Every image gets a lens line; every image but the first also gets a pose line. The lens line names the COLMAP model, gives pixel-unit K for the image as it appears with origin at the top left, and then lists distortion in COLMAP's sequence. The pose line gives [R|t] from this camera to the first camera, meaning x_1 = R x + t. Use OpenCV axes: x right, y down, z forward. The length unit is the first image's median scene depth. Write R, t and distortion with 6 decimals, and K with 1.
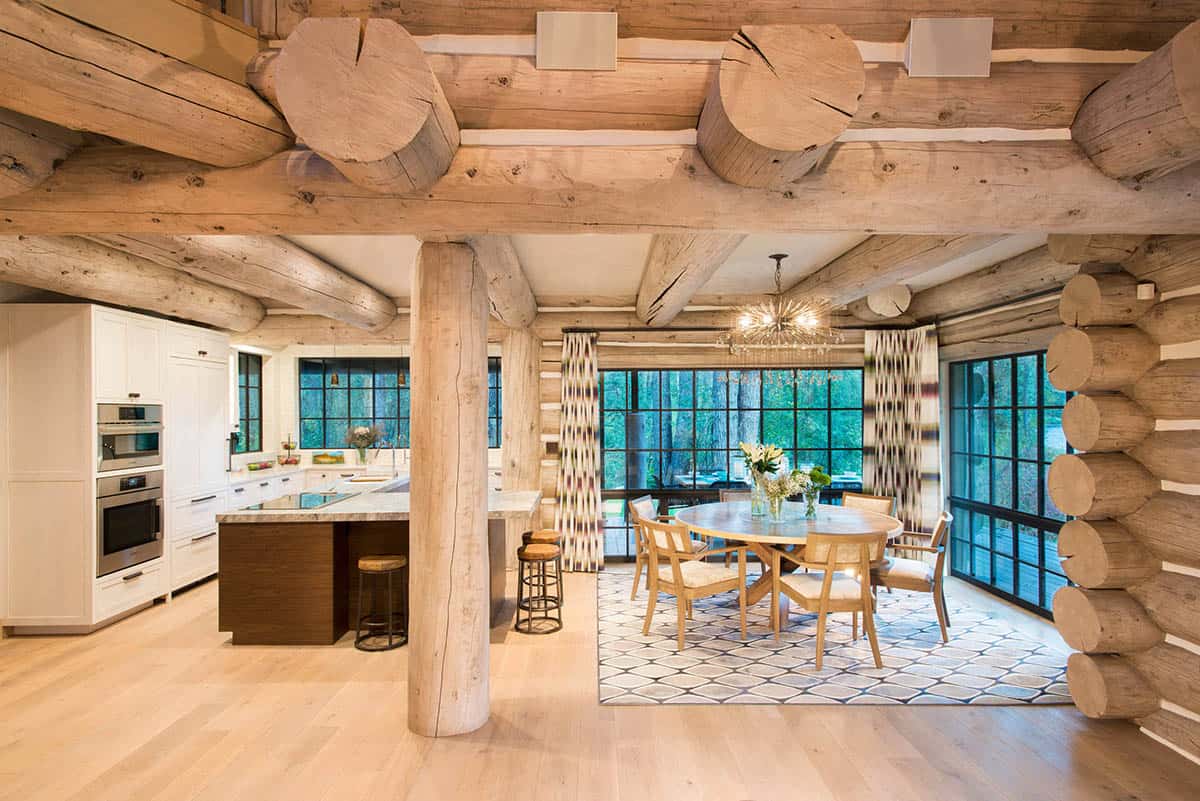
lens RADIAL K [[666.6, 0, 600.0], [0, 666.6, 400.5], [0, 0, 1]] dist [0.001567, 0.000521]
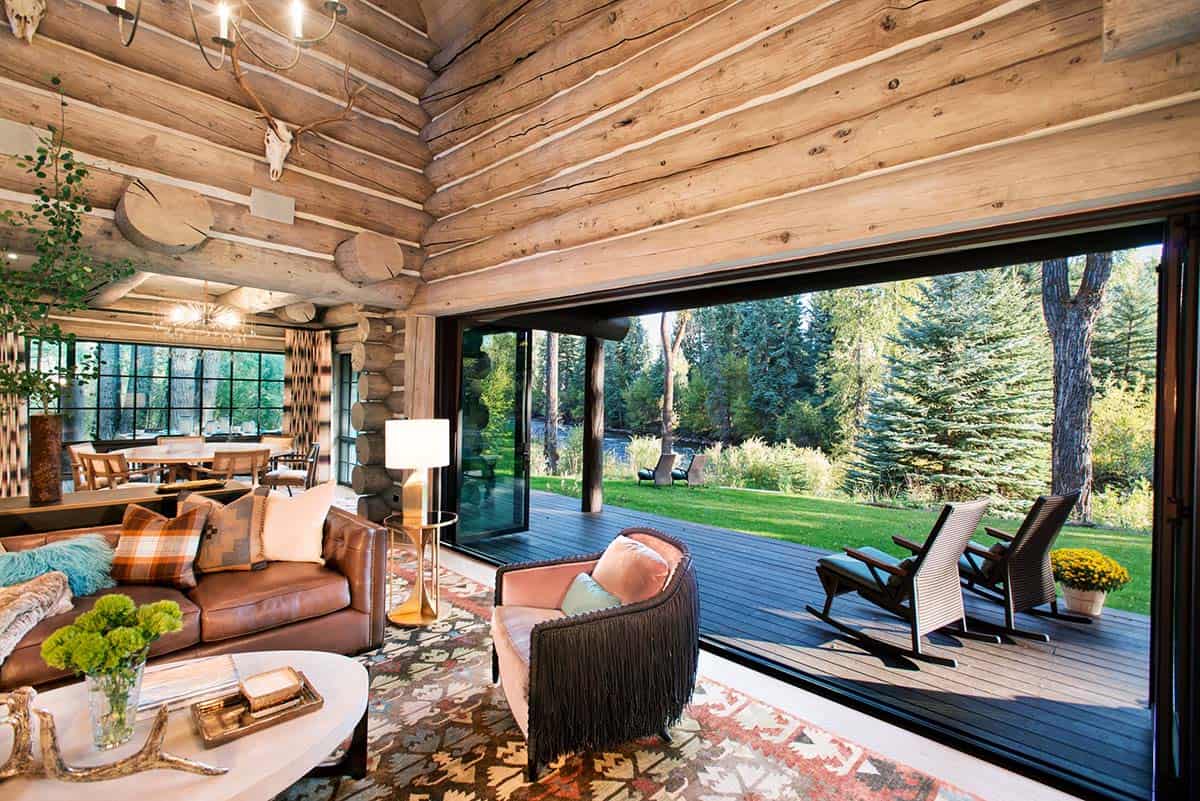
lens RADIAL K [[531.7, 0, 600.0], [0, 531.7, 400.5], [0, 0, 1]] dist [0.002148, 0.000142]
pose [[0.675613, 0.014628, 0.737111, -0.008616], [-0.038720, 0.999127, 0.015662, 0.012146], [-0.736239, -0.039122, 0.675590, -0.392296]]
